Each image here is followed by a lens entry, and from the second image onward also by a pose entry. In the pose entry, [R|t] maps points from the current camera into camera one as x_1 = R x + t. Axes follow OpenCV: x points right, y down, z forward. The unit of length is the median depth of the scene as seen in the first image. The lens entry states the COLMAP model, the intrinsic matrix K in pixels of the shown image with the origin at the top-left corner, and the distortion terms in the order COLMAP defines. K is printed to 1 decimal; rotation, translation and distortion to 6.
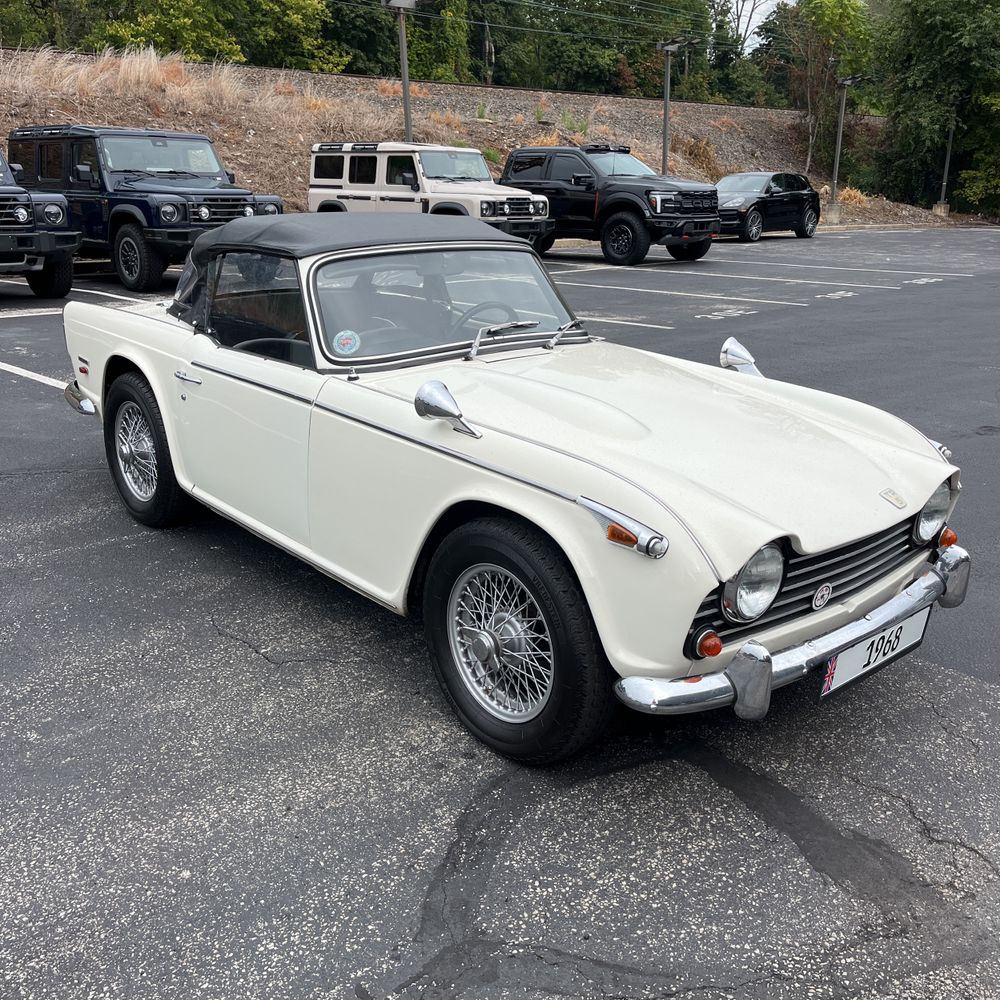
lens RADIAL K [[1014.1, 0, 505.7], [0, 1014.1, 485.5], [0, 0, 1]] dist [0.025241, 0.000000]
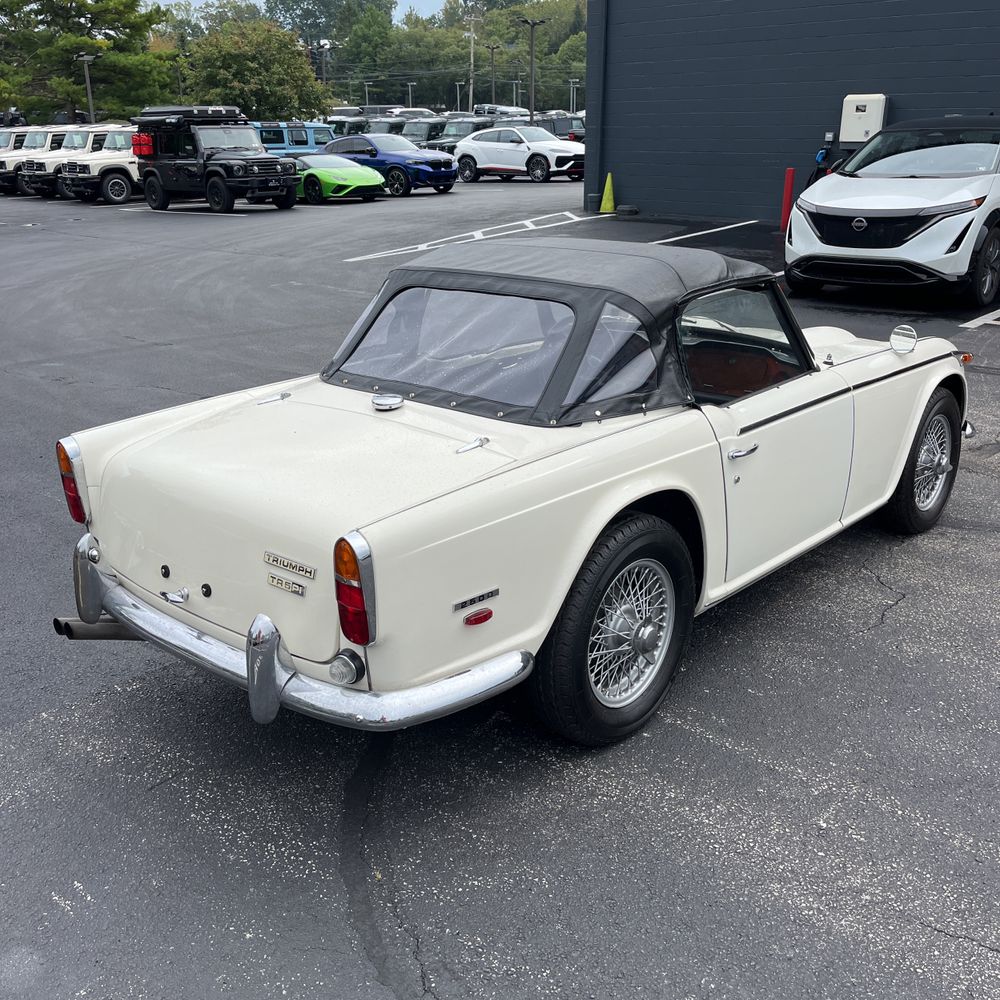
lens RADIAL K [[1014.1, 0, 488.2], [0, 1014.1, 487.8], [0, 0, 1]] dist [0.025241, 0.000000]
pose [[-0.104019, -0.322463, 0.940849, -0.696676], [0.302922, 0.890764, 0.338788, -0.273107], [-0.947322, 0.320245, 0.005025, 0.778404]]
